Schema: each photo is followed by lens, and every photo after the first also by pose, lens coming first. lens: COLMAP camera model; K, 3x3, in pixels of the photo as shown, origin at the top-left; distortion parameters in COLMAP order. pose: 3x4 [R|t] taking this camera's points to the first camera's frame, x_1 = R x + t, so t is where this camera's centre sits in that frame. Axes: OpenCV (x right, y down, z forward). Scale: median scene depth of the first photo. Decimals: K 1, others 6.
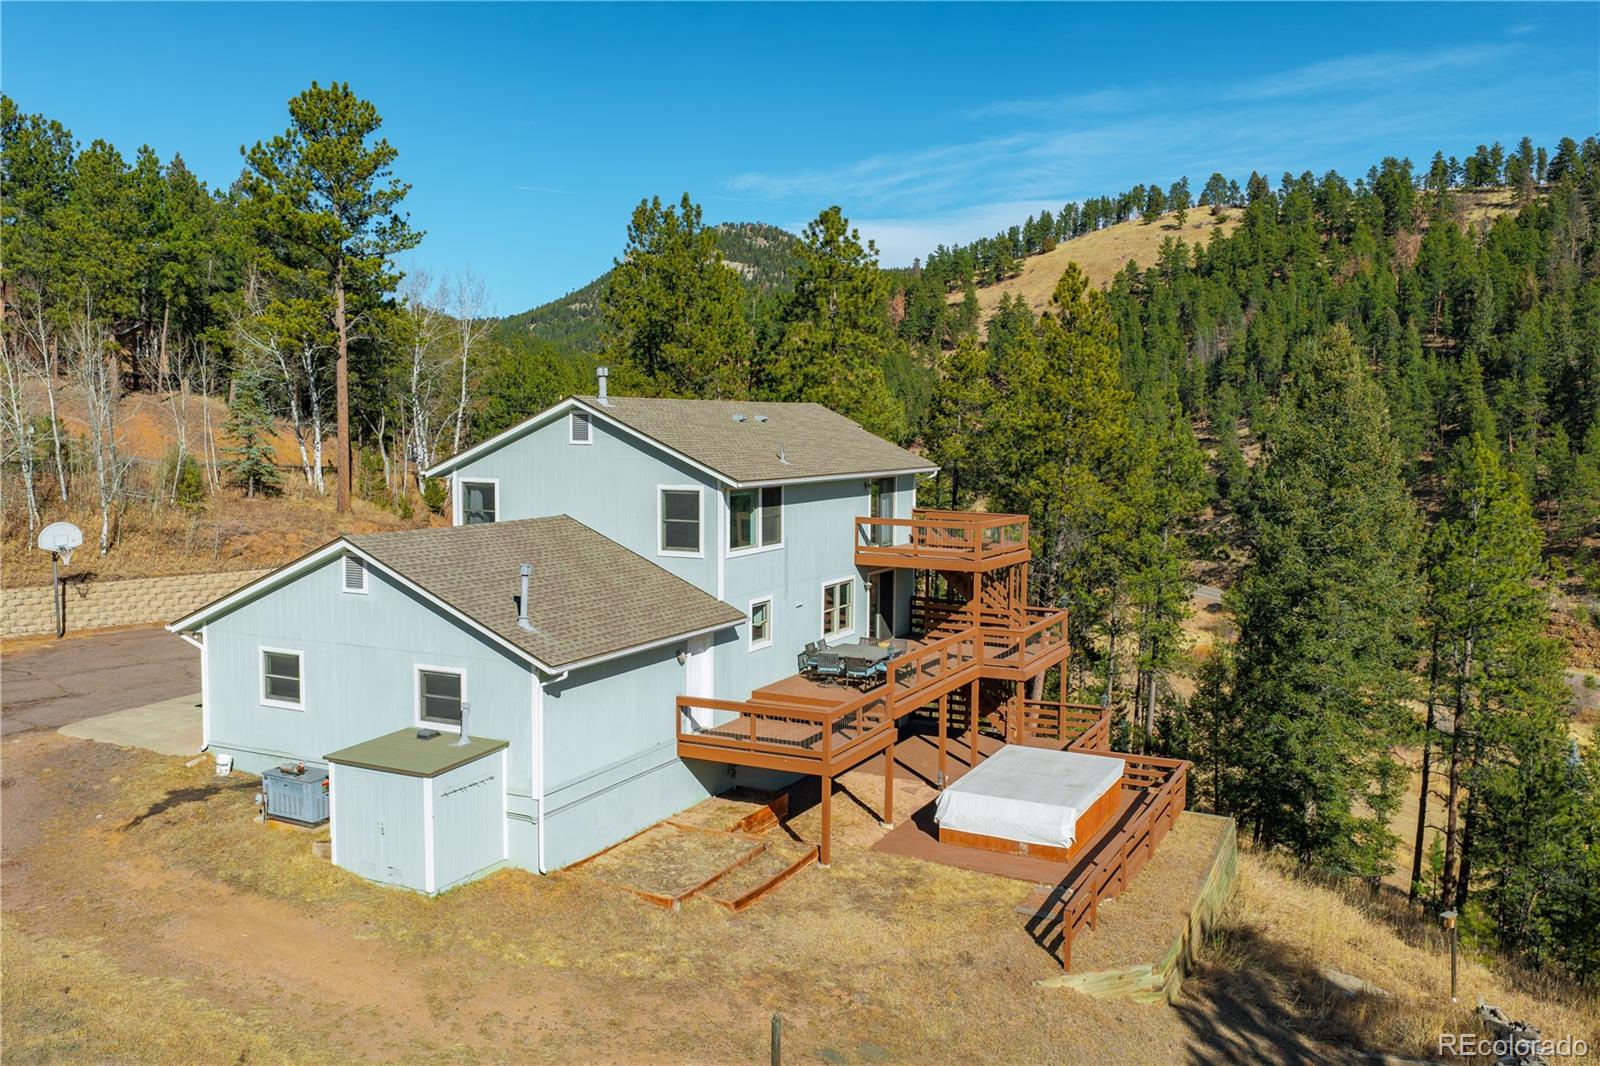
lens RADIAL K [[1324.0, 0, 803.9], [0, 1324.0, 532.8], [0, 0, 1]] dist [0.011426, -0.027435]
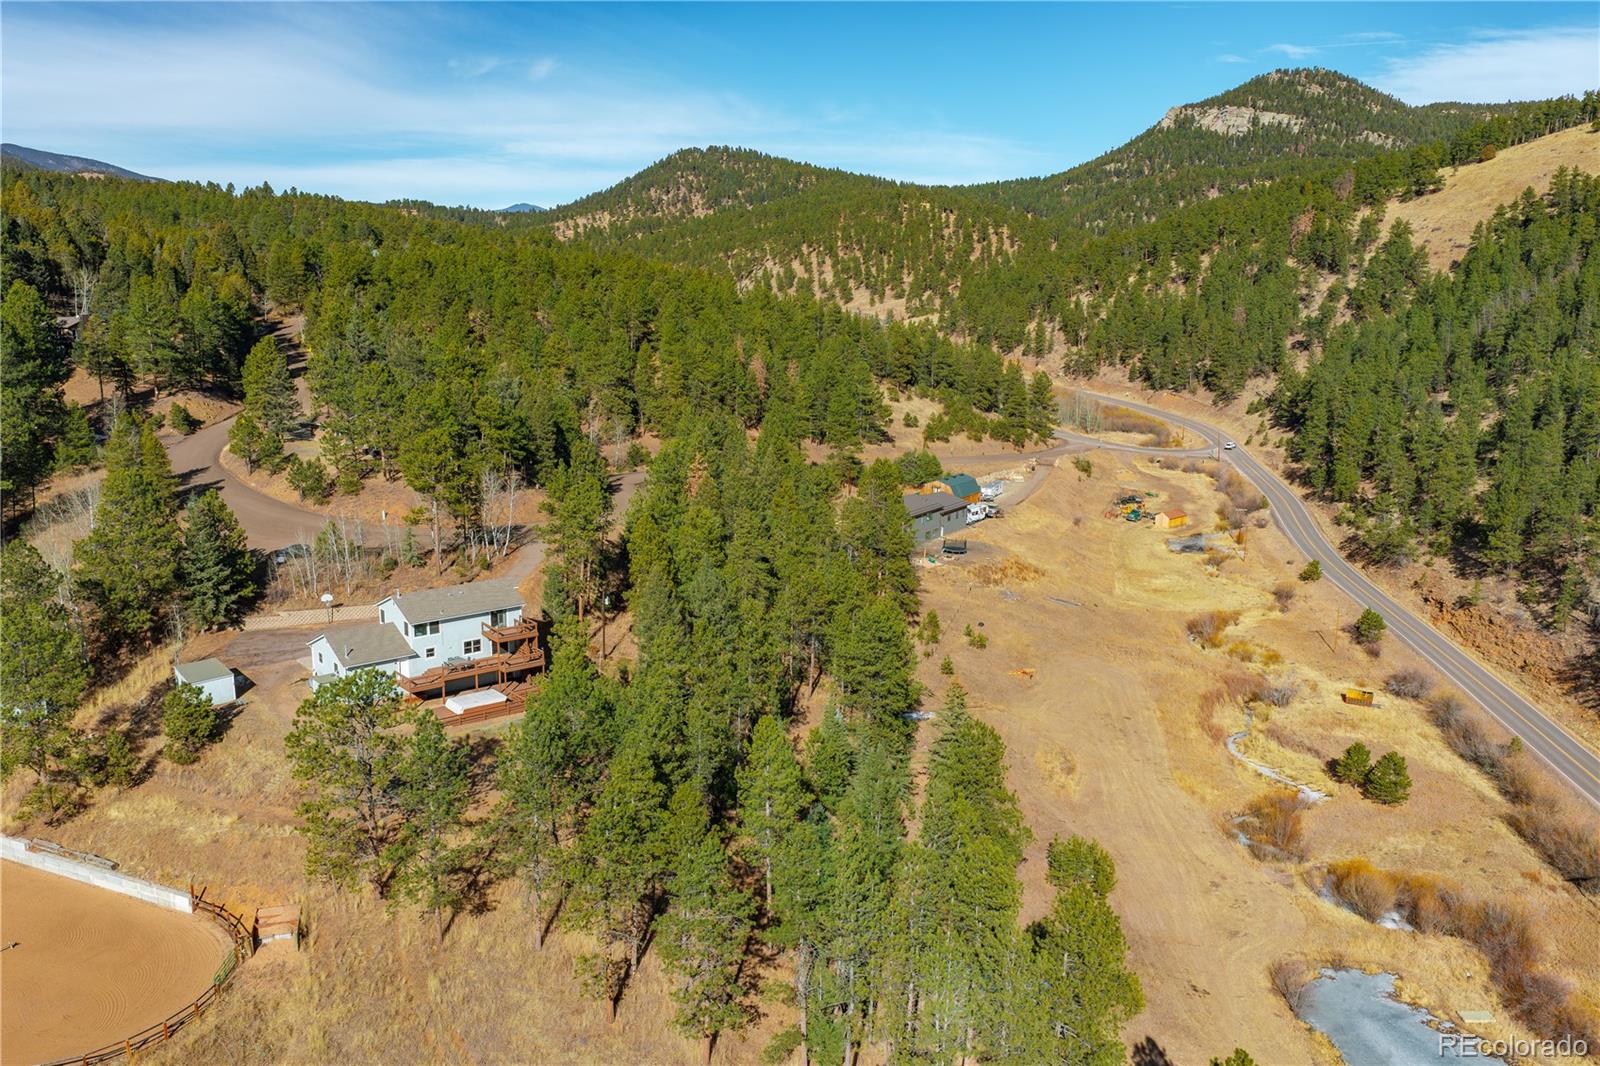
lens RADIAL K [[1324.0, 0, 806.1], [0, 1324.0, 527.7], [0, 0, 1]] dist [0.011426, -0.027435]
pose [[0.912319, 0.080533, -0.401482, 2.231301], [-0.033813, 0.991937, 0.122135, -0.723995], [0.408081, -0.097851, 0.907687, -1.868450]]
